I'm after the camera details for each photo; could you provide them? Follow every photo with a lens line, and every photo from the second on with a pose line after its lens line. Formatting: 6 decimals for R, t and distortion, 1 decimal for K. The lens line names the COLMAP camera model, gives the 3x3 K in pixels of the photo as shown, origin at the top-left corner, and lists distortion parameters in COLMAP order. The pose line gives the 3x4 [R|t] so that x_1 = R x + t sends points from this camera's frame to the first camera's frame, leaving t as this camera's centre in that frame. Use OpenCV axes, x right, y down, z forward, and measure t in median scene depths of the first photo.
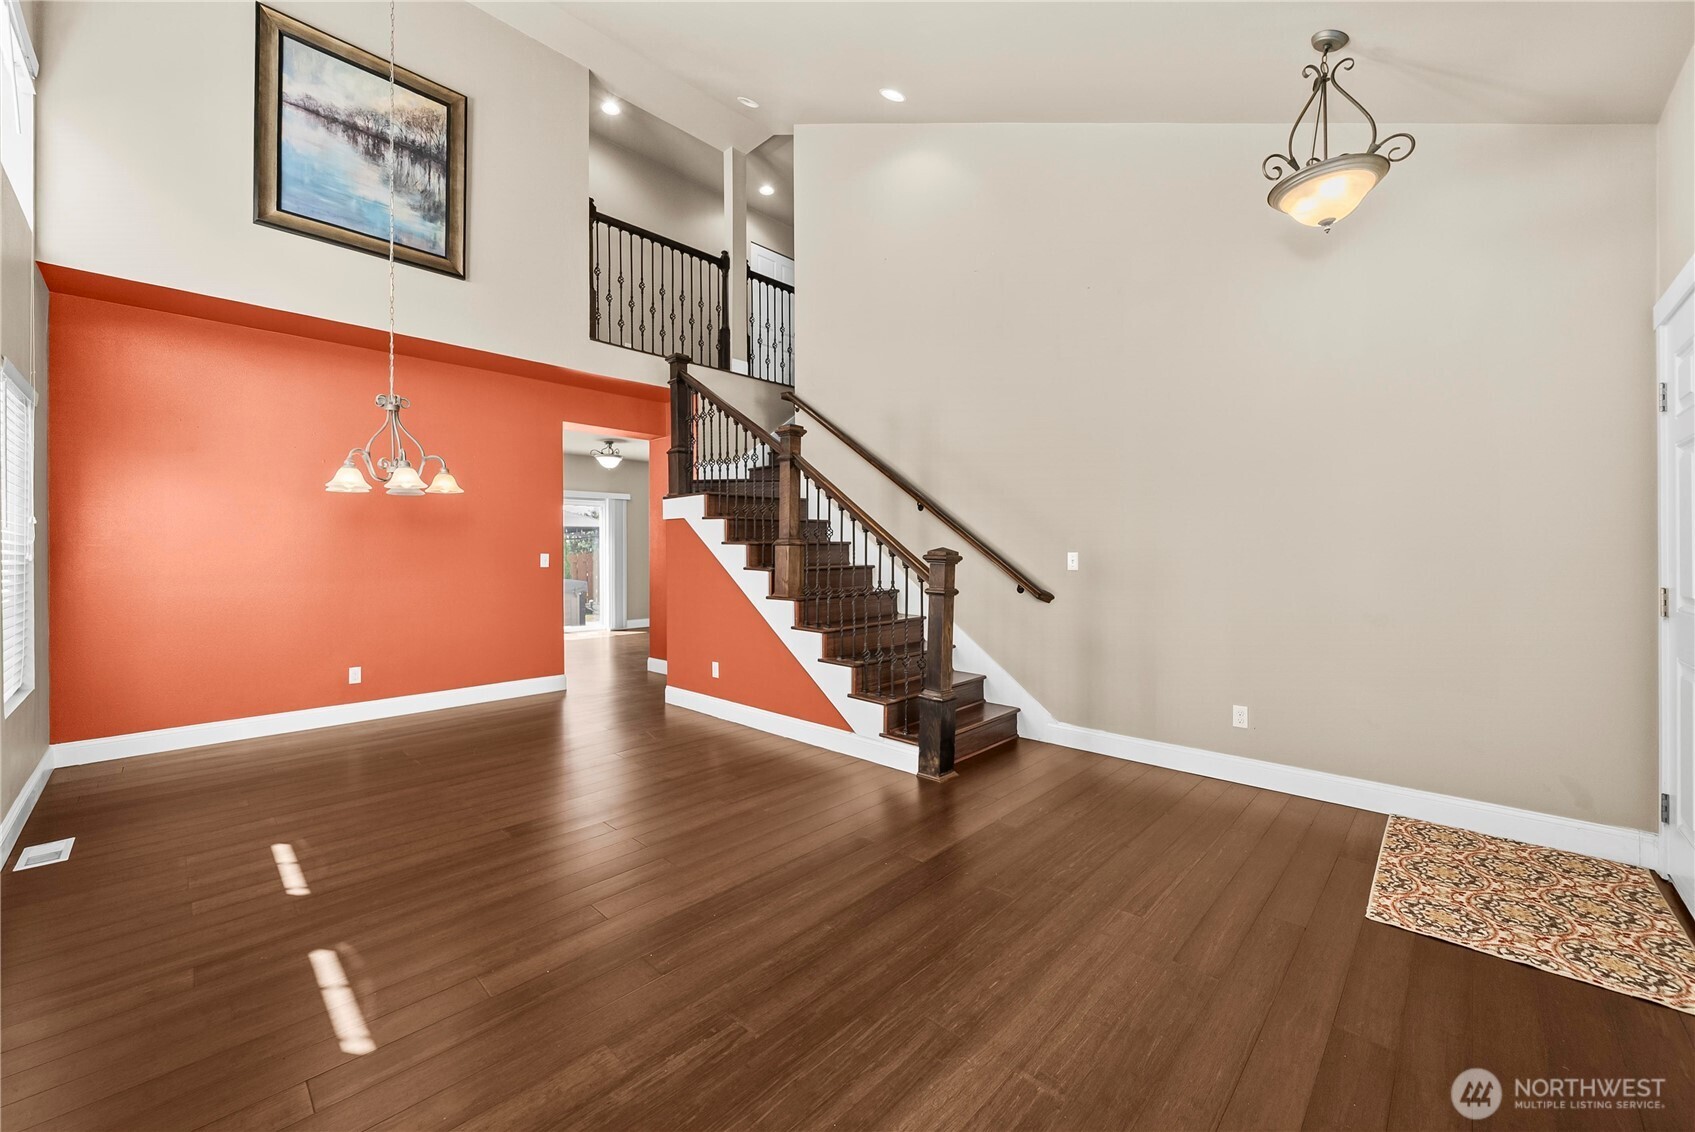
lens RADIAL K [[636.2, 0, 842.9], [0, 636.2, 549.2], [0, 0, 1]] dist [-0.001102, -0.000221]
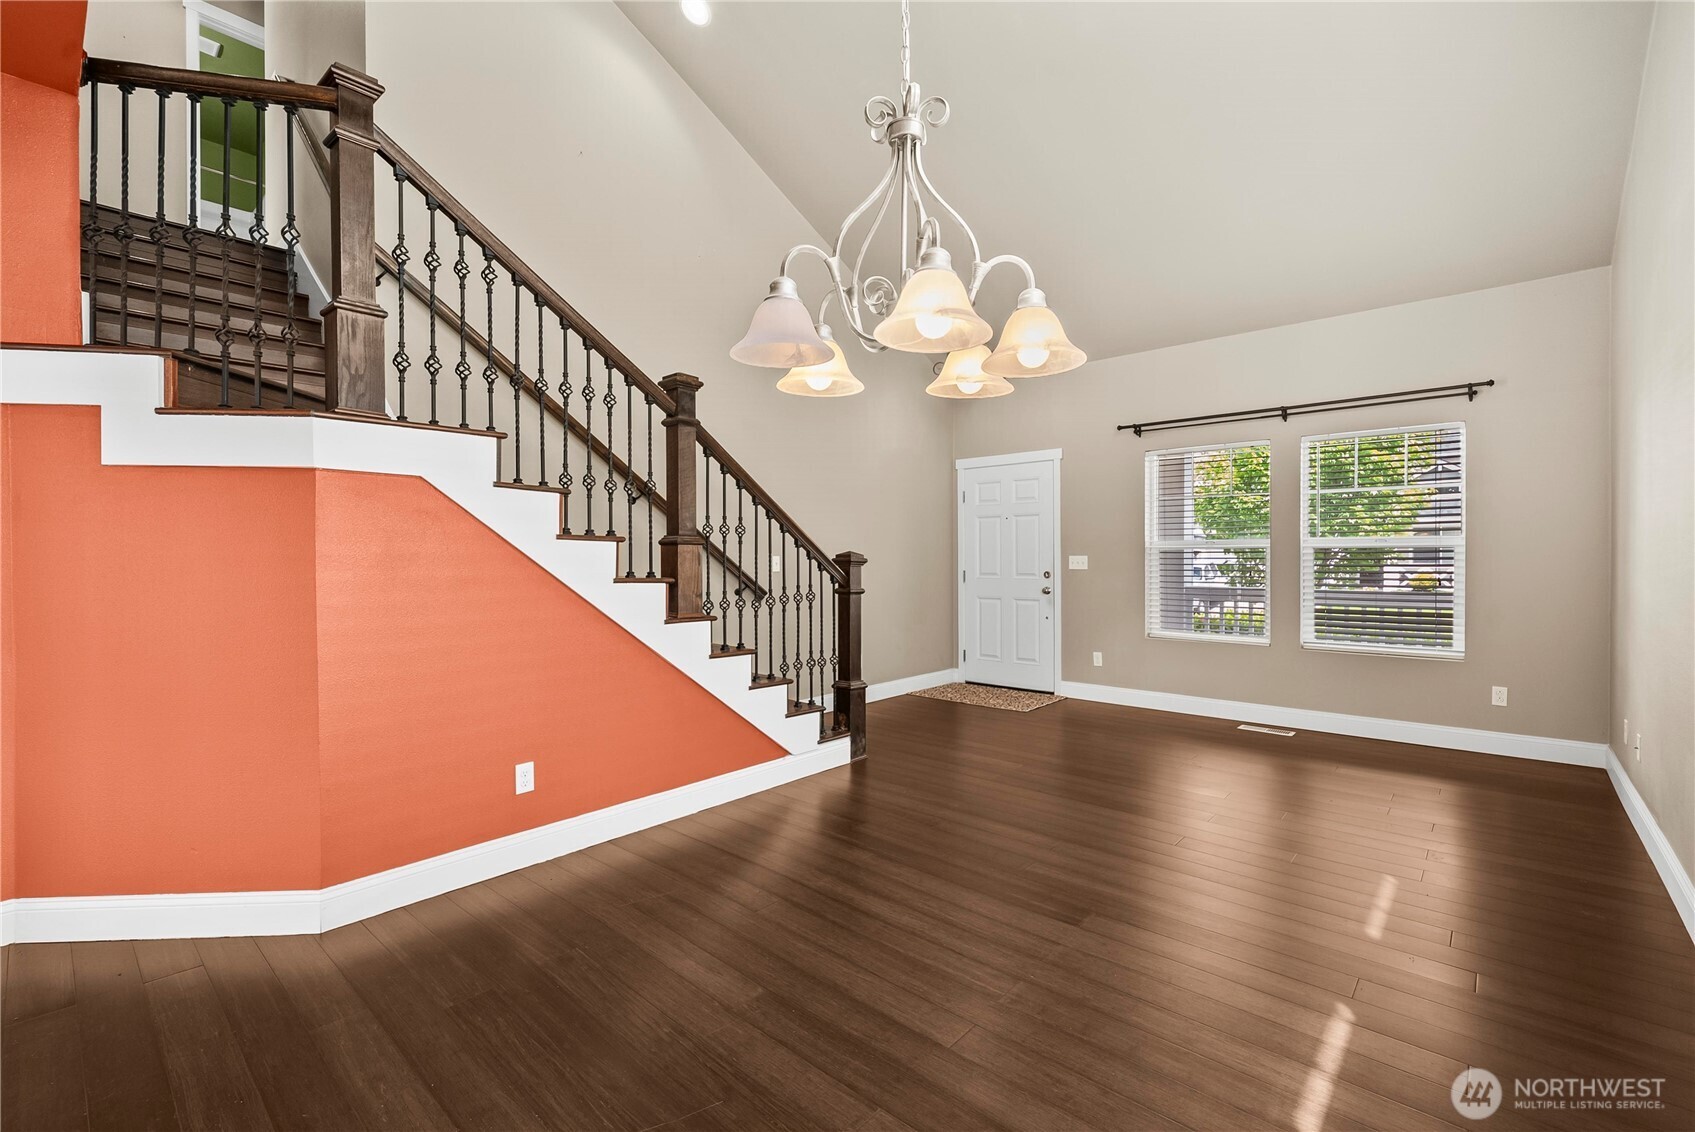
lens RADIAL K [[700.1, 0, 847.5], [0, 700.1, 566.0], [0, 0, 1]] dist [0.000194, 0.000030]
pose [[-0.003406, -0.006639, 0.999972, -1.032925], [-0.003464, 0.999972, 0.006628, 0.015065], [-0.999988, -0.003442, -0.003429, 0.982476]]
